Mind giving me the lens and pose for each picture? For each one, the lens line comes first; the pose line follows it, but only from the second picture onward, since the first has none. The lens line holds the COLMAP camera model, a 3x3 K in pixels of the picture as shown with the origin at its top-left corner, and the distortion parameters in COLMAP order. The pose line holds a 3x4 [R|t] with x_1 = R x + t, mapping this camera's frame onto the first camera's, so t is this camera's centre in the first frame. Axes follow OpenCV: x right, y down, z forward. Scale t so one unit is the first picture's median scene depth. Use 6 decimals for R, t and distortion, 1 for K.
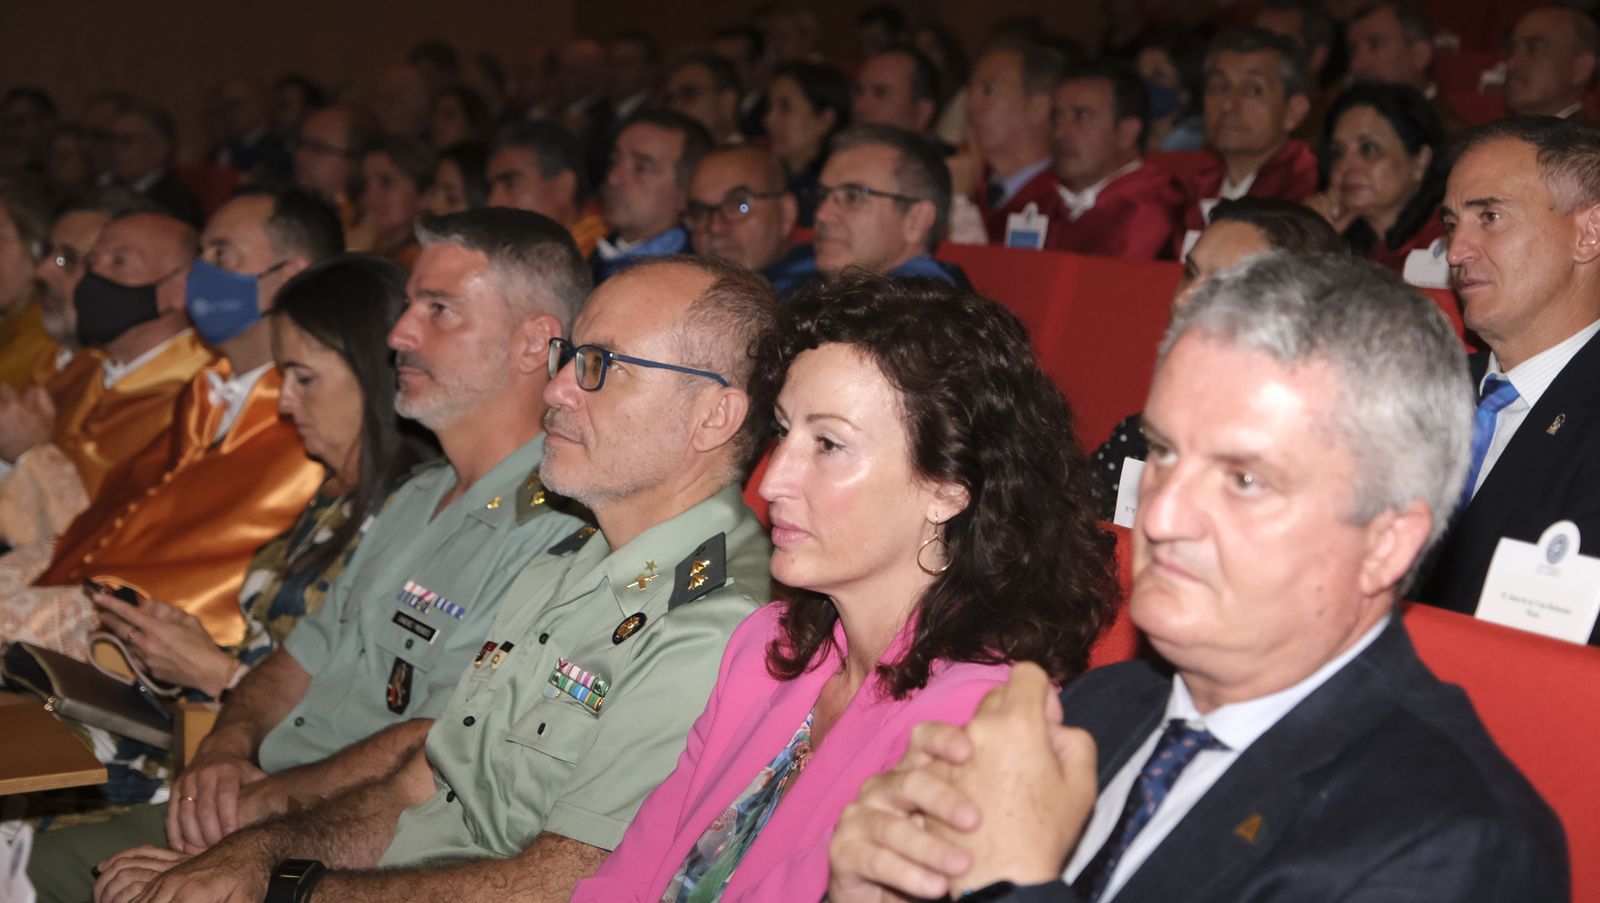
lens RADIAL K [[2368.3, 0, 800.0], [0, 2368.3, 451.5], [0, 0, 1]] dist [0.019011, 0.063891]
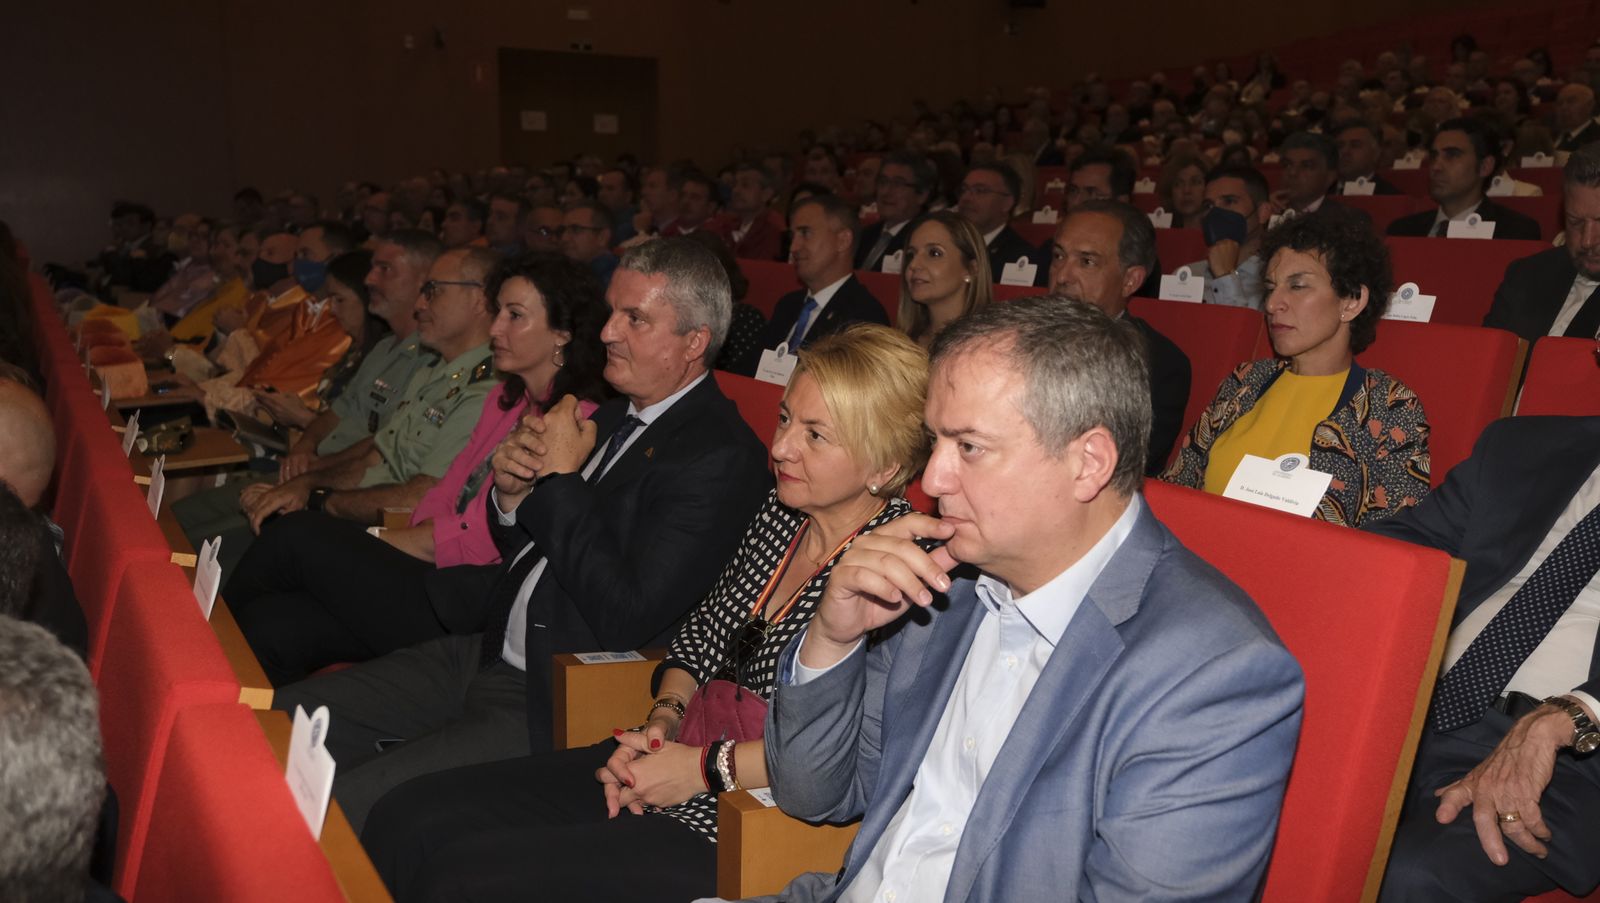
lens RADIAL K [[1071.3, 0, 808.2], [0, 1071.3, 450.1], [0, 0, 1]] dist [-0.032611, 0.009441]
pose [[0.995582, -0.007874, 0.093568, 0.196018], [0.001260, 0.997508, 0.070537, 0.055023], [-0.093891, -0.070108, 0.993111, -0.165051]]
